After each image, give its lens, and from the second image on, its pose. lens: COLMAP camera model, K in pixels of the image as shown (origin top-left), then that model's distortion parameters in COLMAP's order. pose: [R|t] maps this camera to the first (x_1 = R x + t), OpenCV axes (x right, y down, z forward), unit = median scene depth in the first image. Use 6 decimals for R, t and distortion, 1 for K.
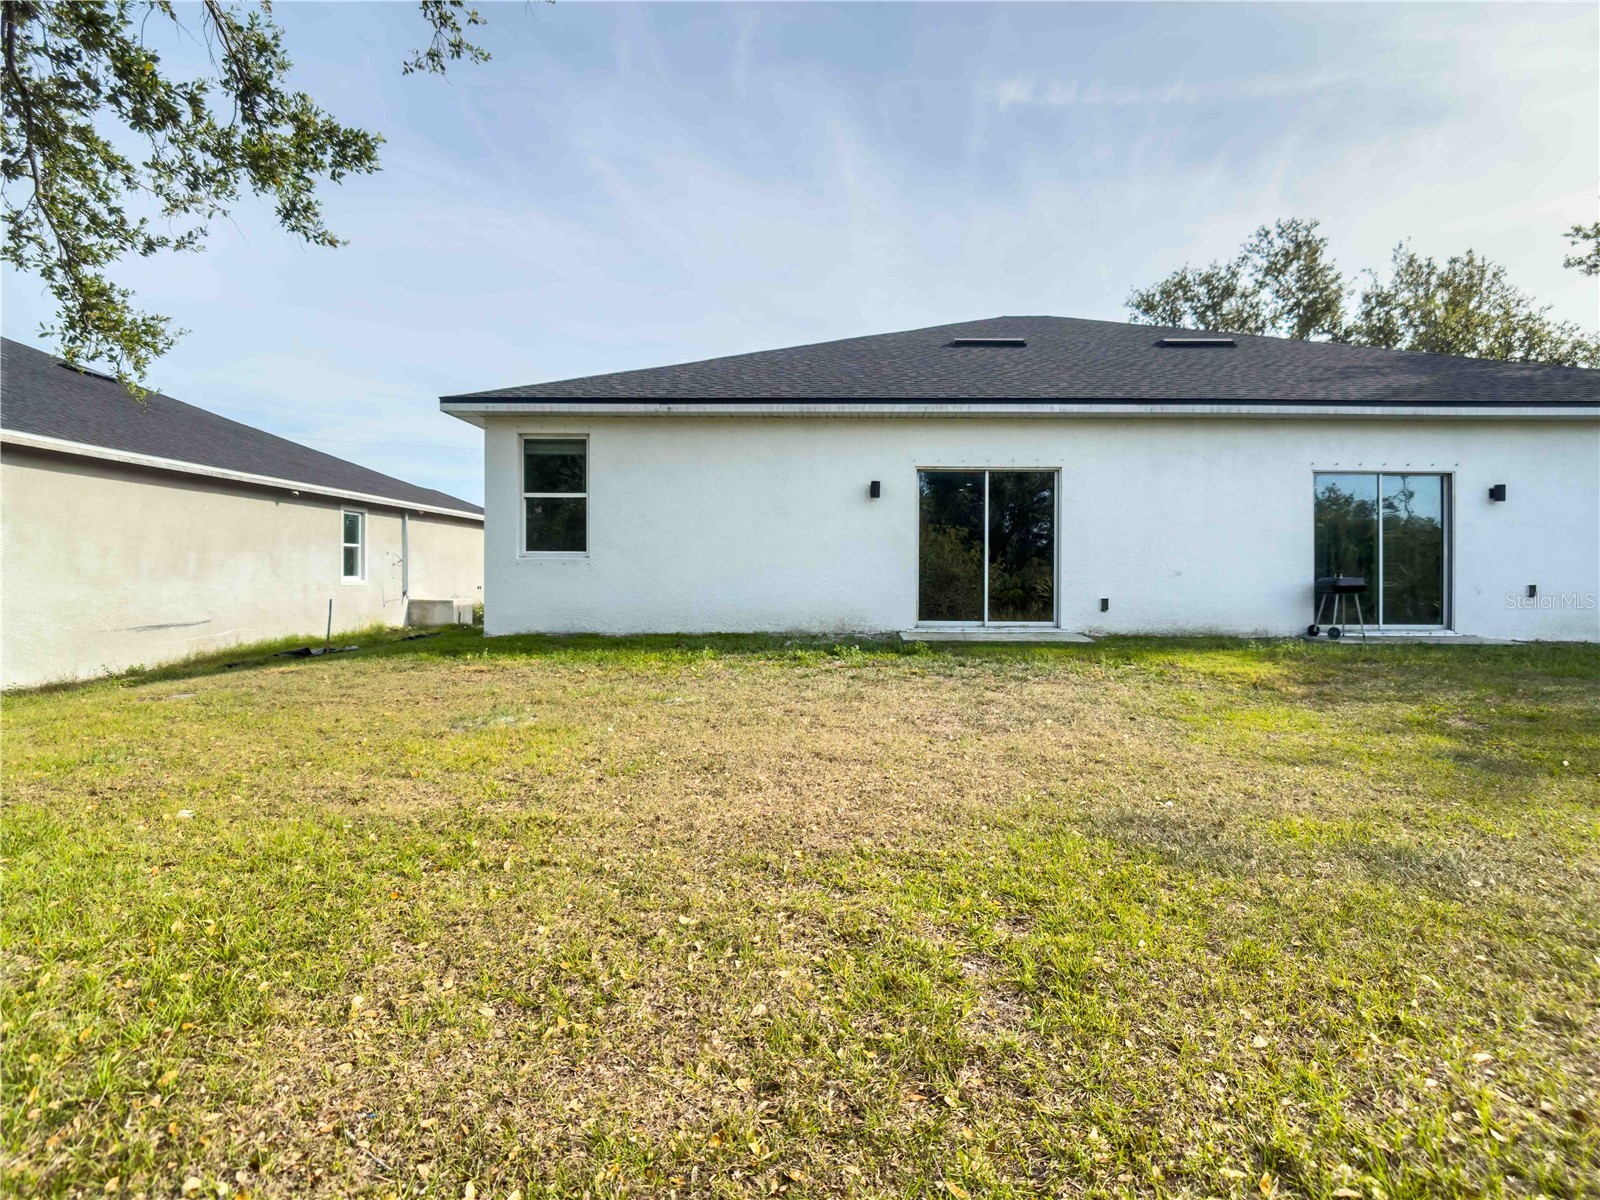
lens RADIAL K [[1086.9, 0, 800.7], [0, 1086.9, 594.6], [0, 0, 1]] dist [-0.037505, 0.008335]
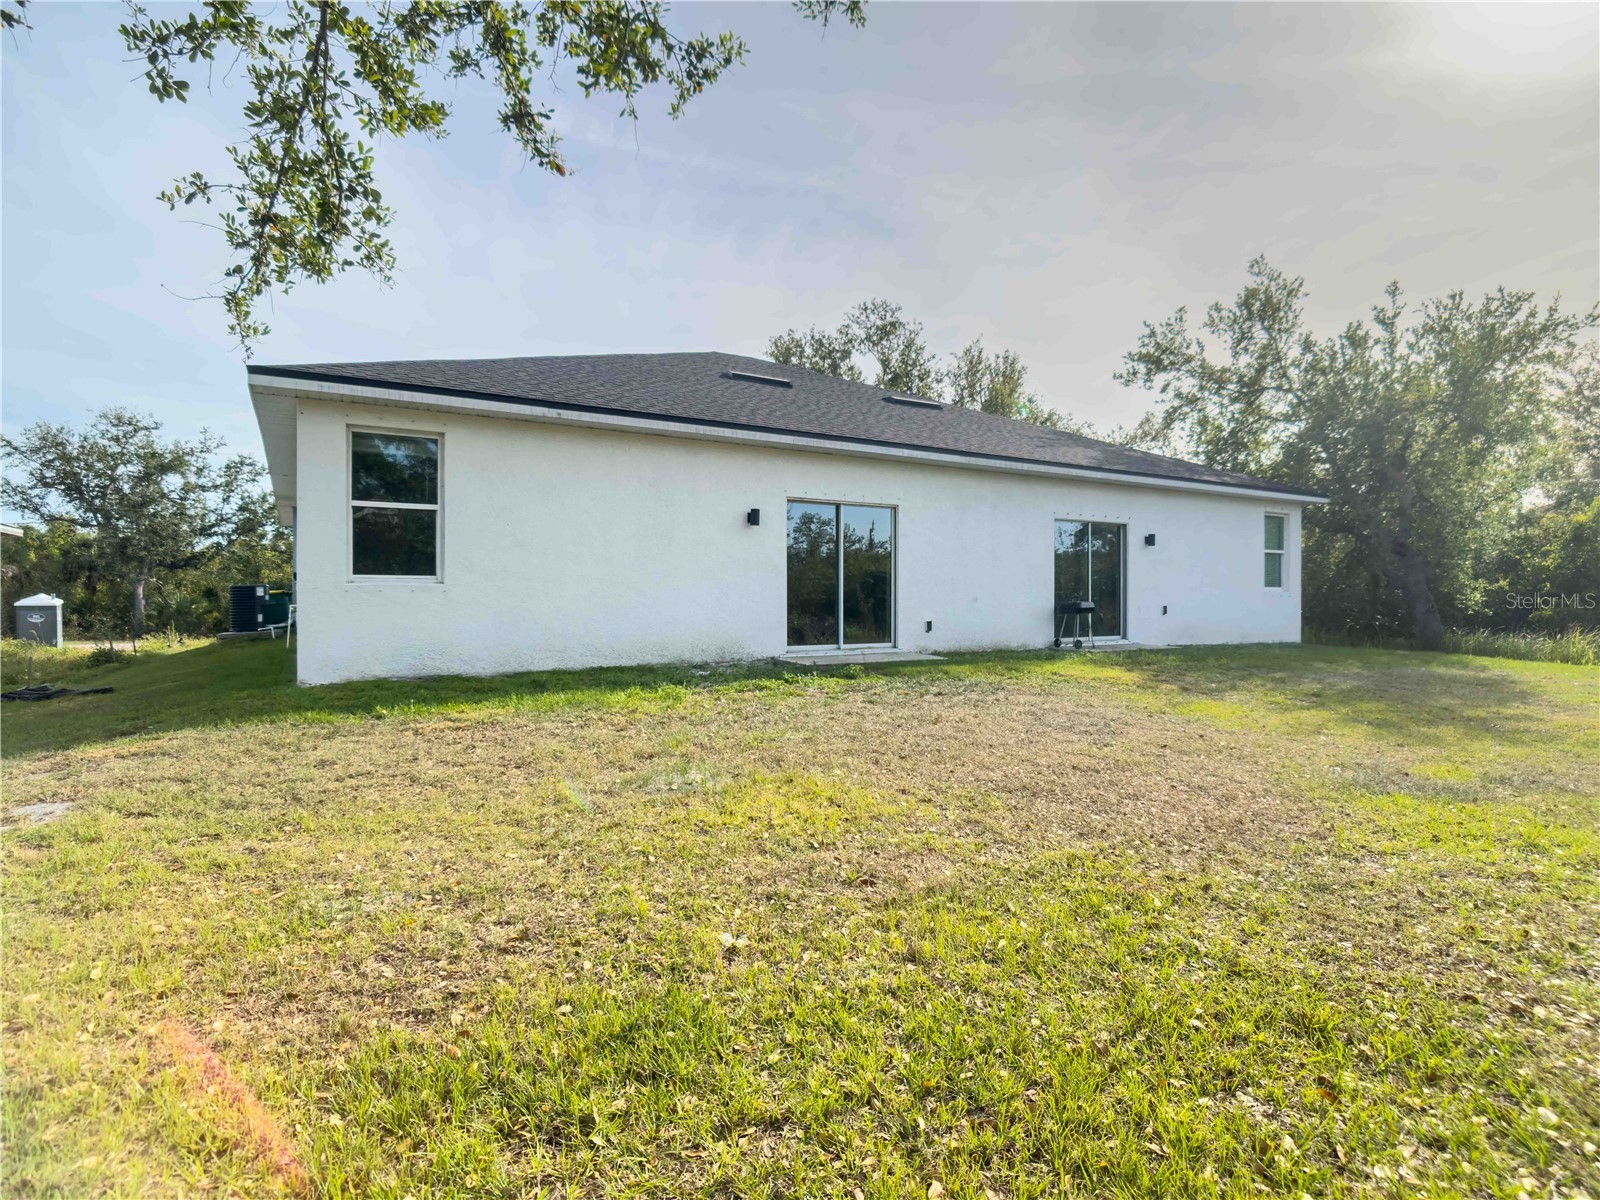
lens RADIAL K [[1086.9, 0, 800.1], [0, 1086.9, 600.5], [0, 0, 1]] dist [-0.037505, 0.008335]
pose [[0.753923, -0.010725, 0.656875, -0.561448], [0.004899, 0.999931, 0.010704, -0.030124], [-0.656944, -0.004852, 0.753923, 0.213543]]
